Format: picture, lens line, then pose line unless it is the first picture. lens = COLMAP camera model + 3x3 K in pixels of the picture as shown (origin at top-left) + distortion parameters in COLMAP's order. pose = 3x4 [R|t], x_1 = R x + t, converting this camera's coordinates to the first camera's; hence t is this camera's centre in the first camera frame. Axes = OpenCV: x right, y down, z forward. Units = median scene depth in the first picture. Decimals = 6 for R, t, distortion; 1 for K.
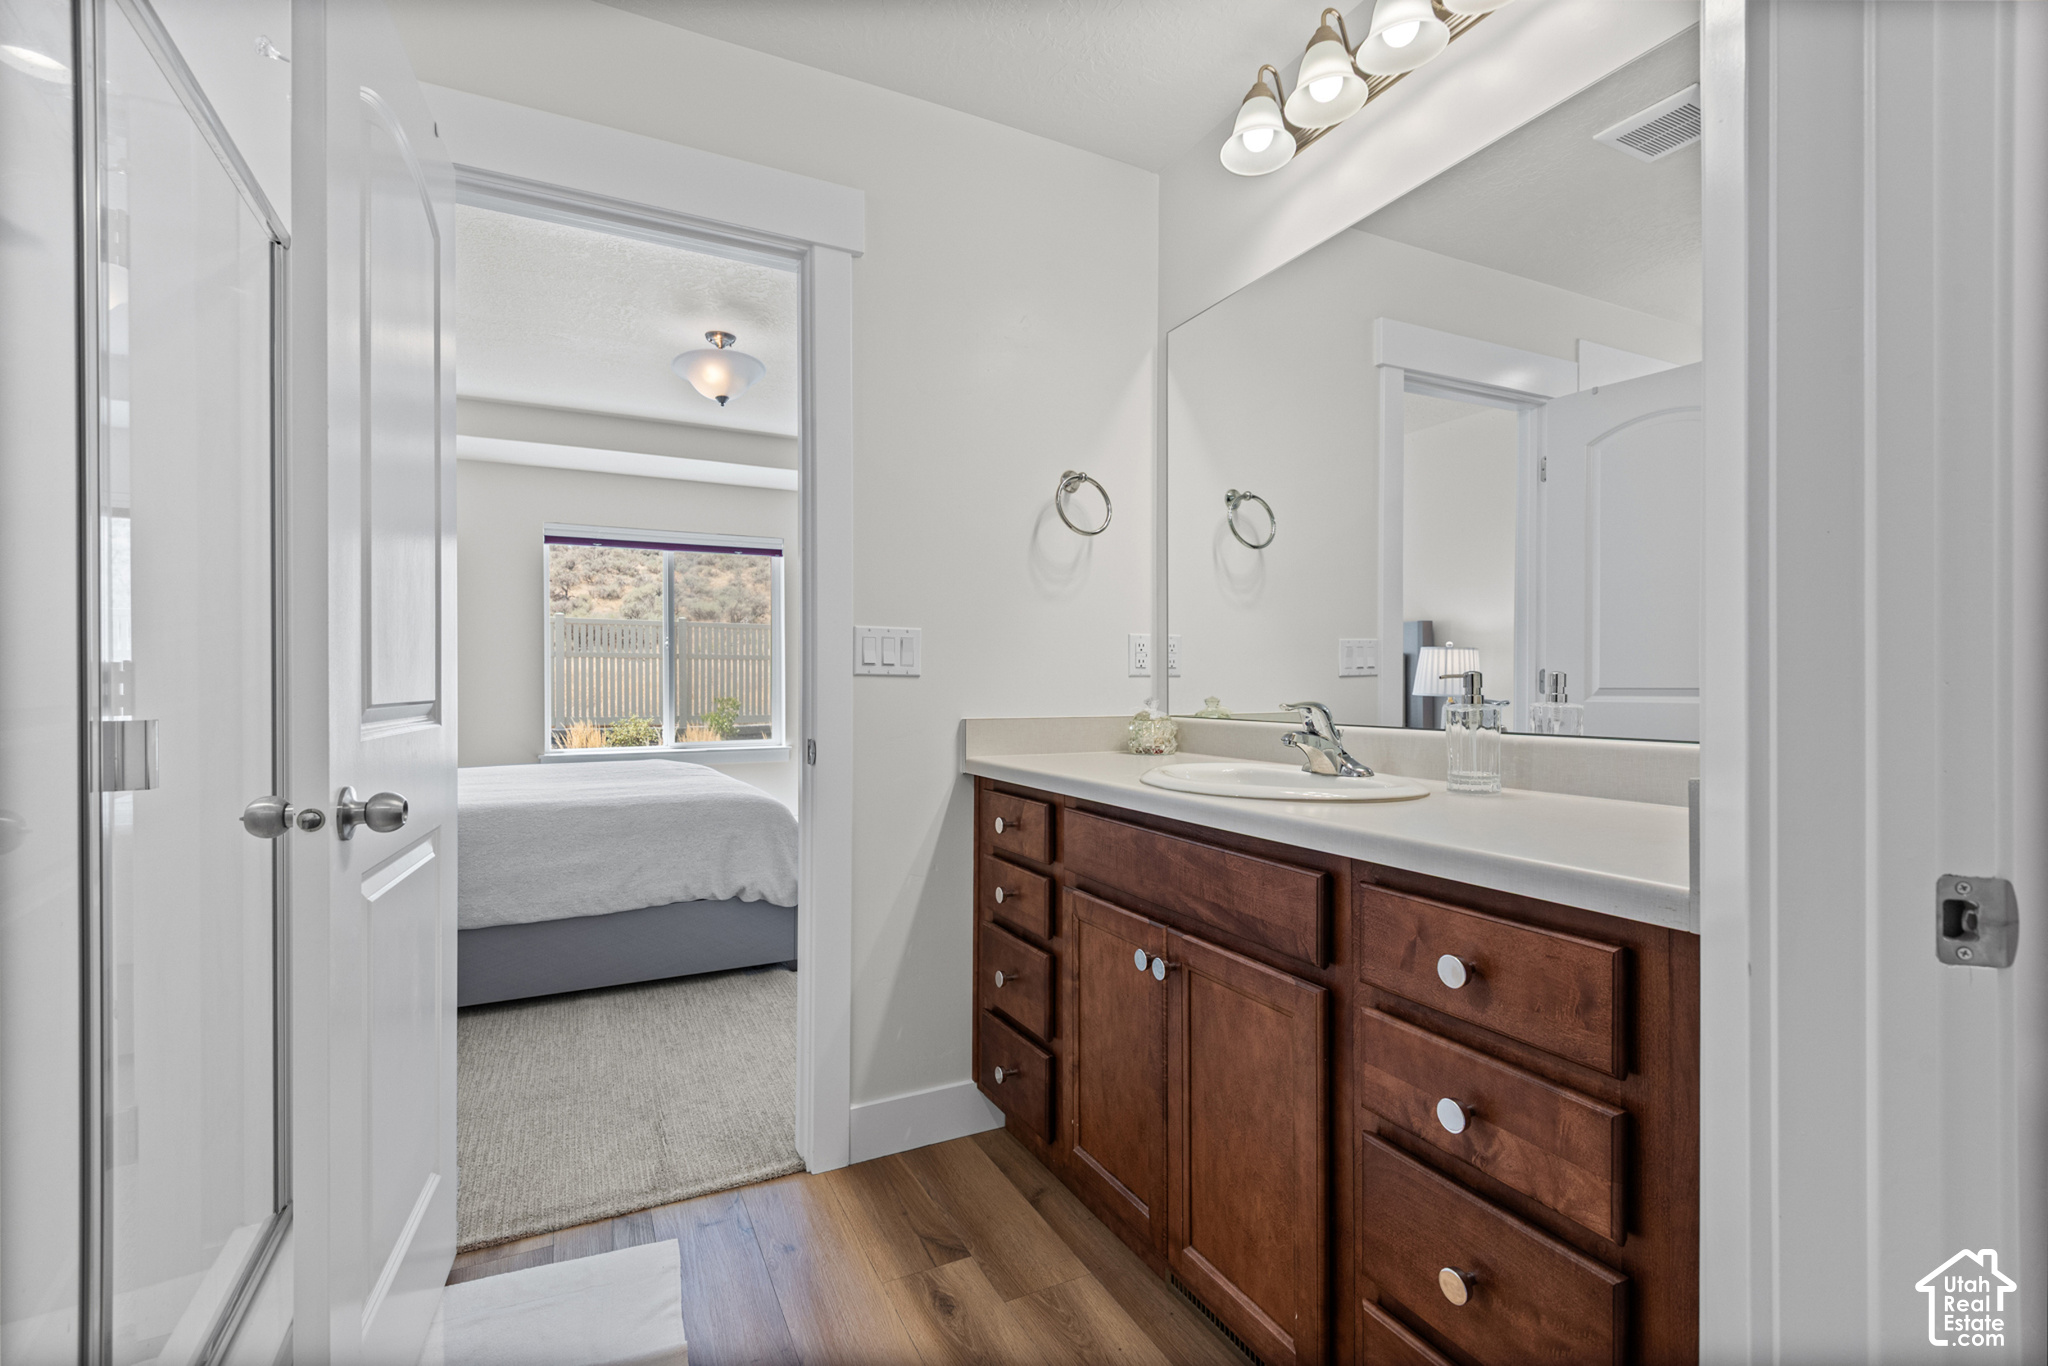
lens RADIAL K [[937.0, 0, 1028.0], [0, 937.0, 684.2], [0, 0, 1]] dist [0.013030, -0.000868]
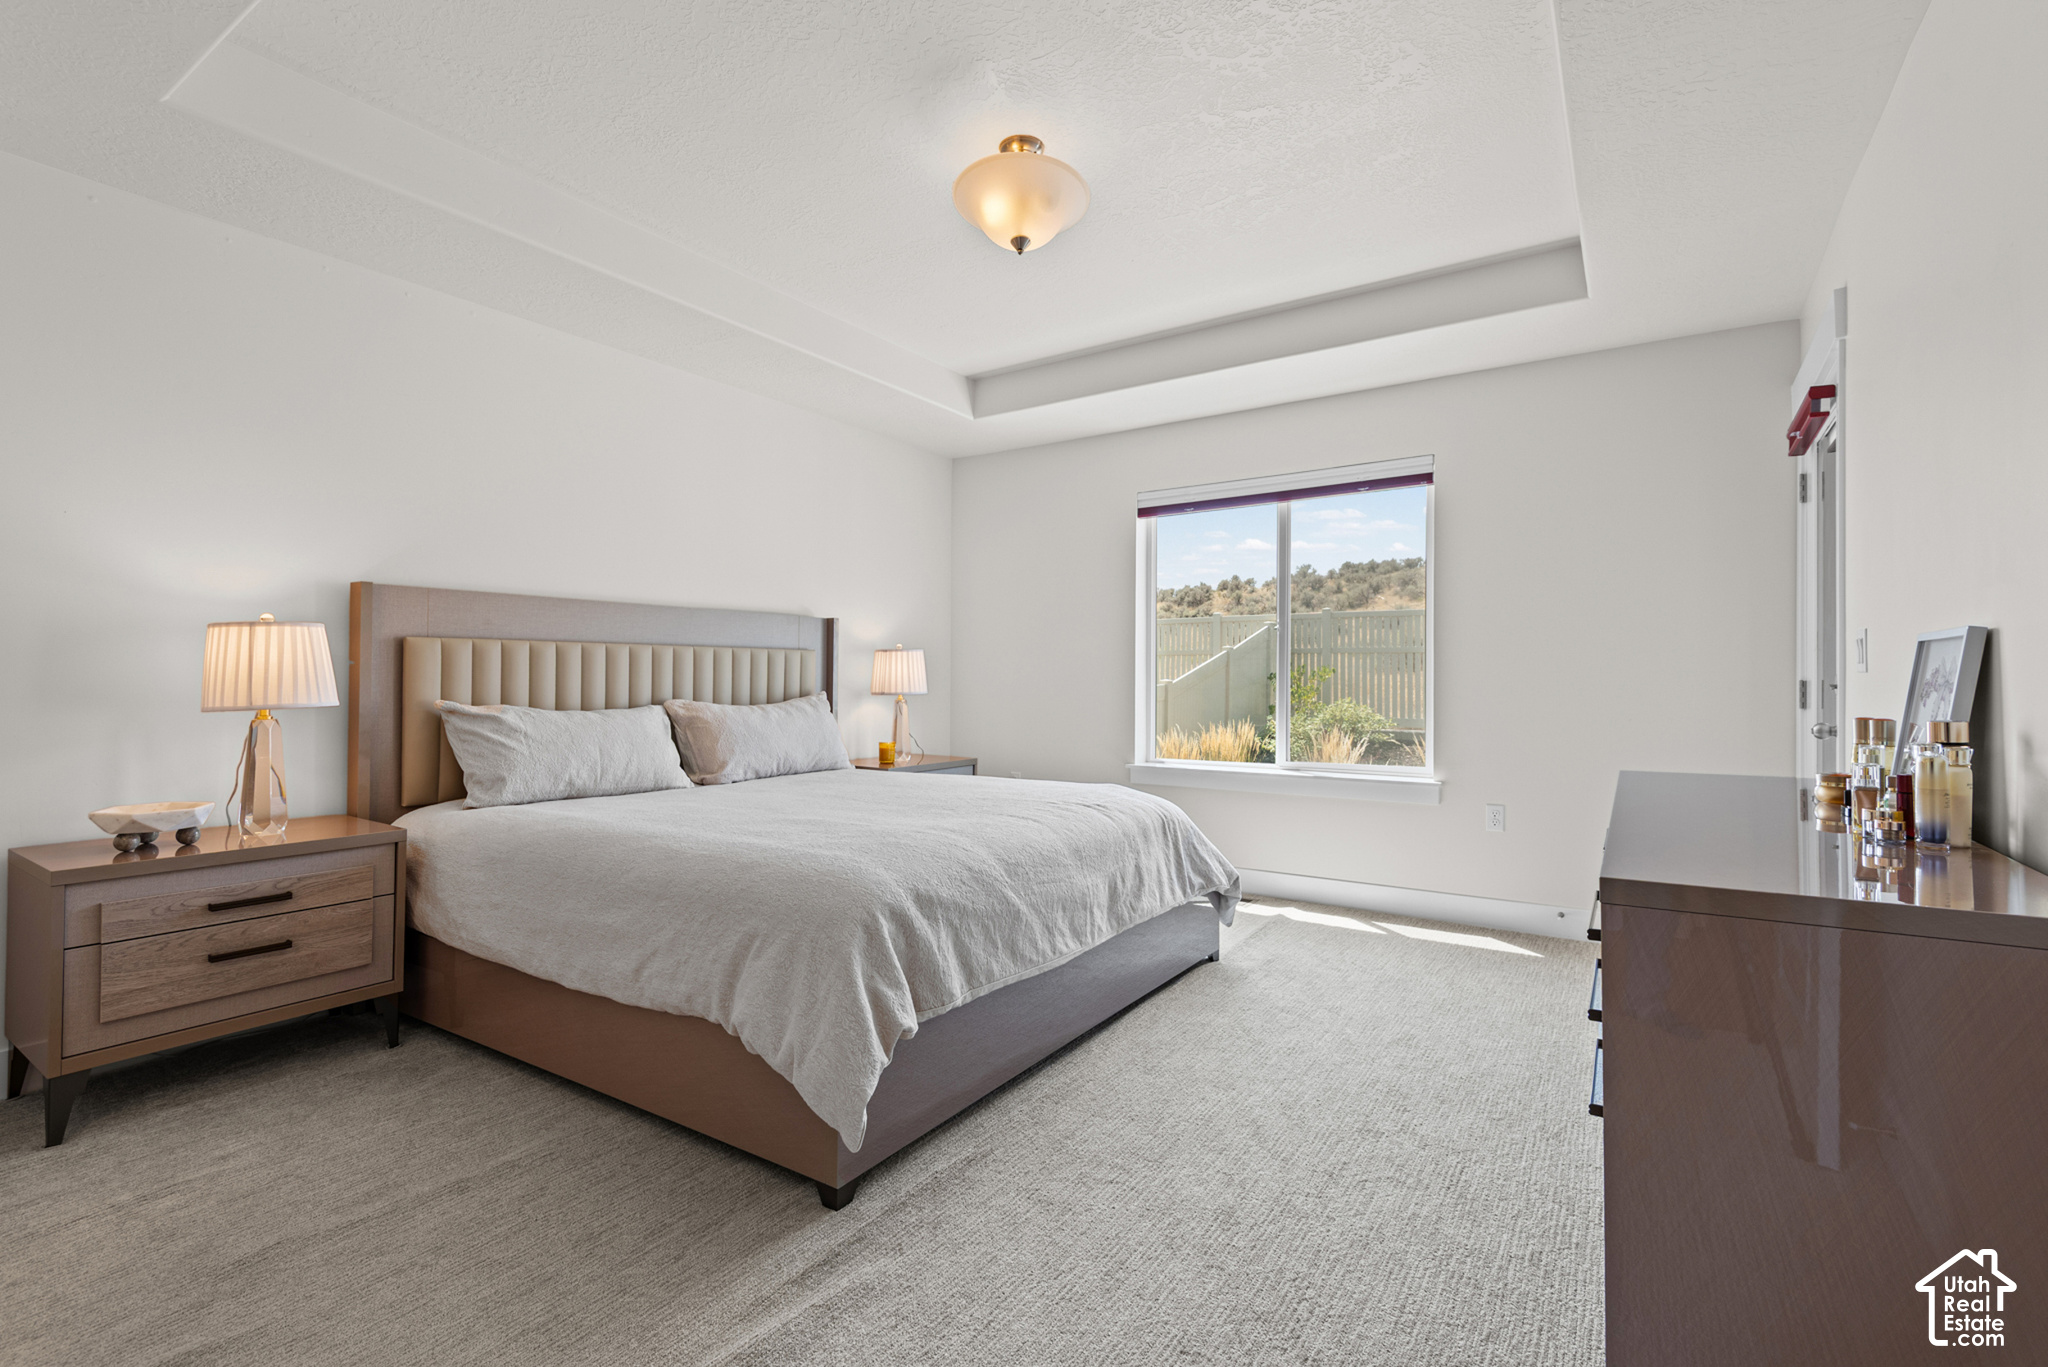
lens RADIAL K [[937.0, 0, 1024.2], [0, 937.0, 683.0], [0, 0, 1]] dist [0.013030, -0.000868]
pose [[0.508168, -0.003212, -0.861252, 0.191454], [-0.002573, 0.999983, -0.005248, 0.004598], [0.861254, 0.004883, 0.508151, 0.564250]]
